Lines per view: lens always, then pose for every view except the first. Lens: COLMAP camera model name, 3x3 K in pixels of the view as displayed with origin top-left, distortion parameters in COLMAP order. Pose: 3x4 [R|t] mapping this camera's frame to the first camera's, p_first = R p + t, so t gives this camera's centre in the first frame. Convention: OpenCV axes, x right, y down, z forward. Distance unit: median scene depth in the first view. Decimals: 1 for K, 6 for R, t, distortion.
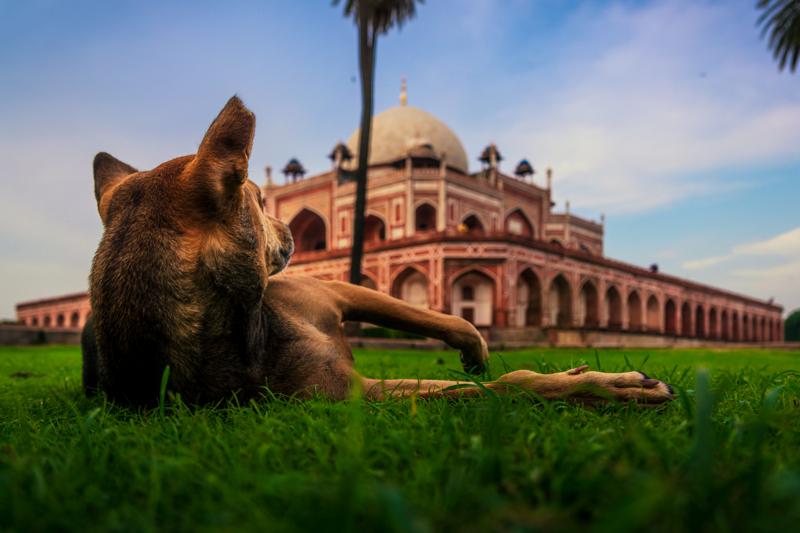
lens RADIAL K [[638.1, 0, 402.9], [0, 638.1, 377.1], [0, 0, 1]] dist [-0.007129, -0.002087]
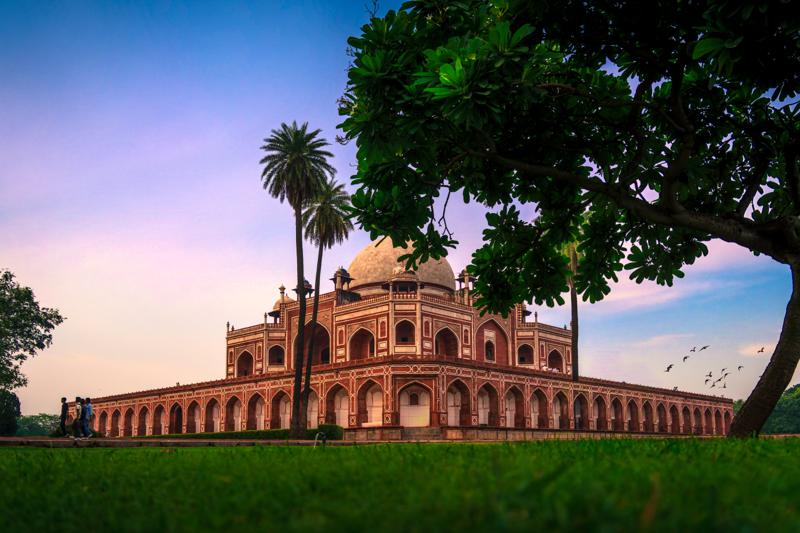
lens RADIAL K [[638.1, 0, 402.9], [0, 638.1, 377.1], [0, 0, 1]] dist [-0.007129, -0.002087]
pose [[0.999266, -0.009371, -0.037146, 0.067554], [0.004096, 0.990196, -0.139628, 0.005138], [0.038090, 0.139373, 0.989507, -0.176650]]
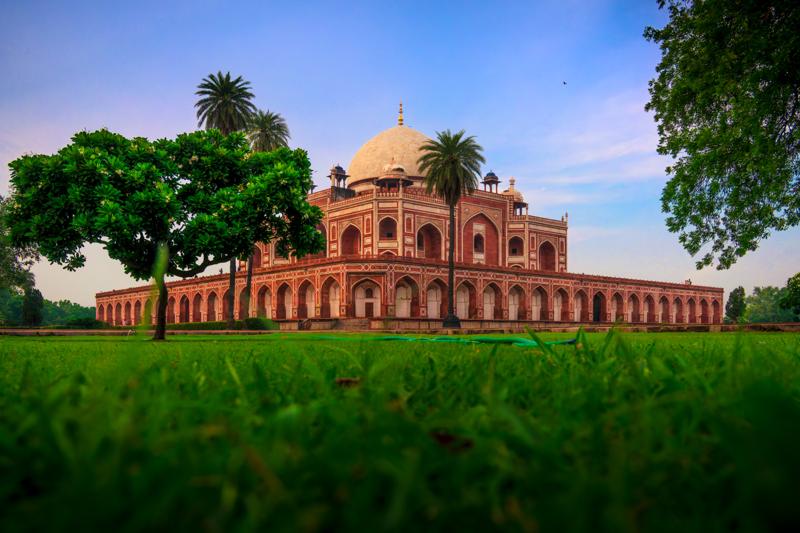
lens RADIAL K [[645.9, 0, 398.0], [0, 645.9, 334.8], [0, 0, 1]] dist [-0.010421, -0.008434]
pose [[0.993801, -0.003748, -0.111108, 0.180131], [0.000499, 0.999572, -0.029256, 0.007051], [0.111170, 0.029019, 0.993378, -0.279545]]
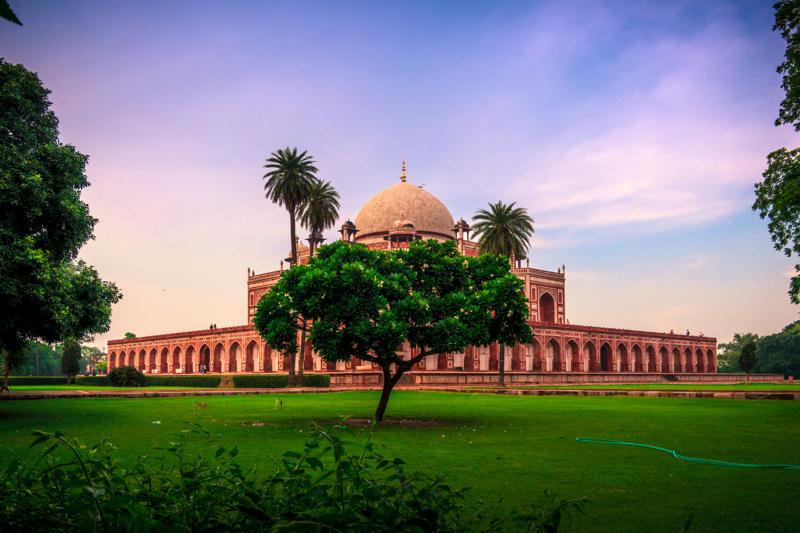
lens RADIAL K [[632.1, 0, 378.4], [0, 632.1, 344.7], [0, 0, 1]] dist [-0.033091, -0.000581]
pose [[0.993971, -0.007513, -0.109387, 0.118406], [-0.001331, 0.996749, -0.080559, -0.004226], [0.109636, 0.080219, 0.990729, -0.307287]]
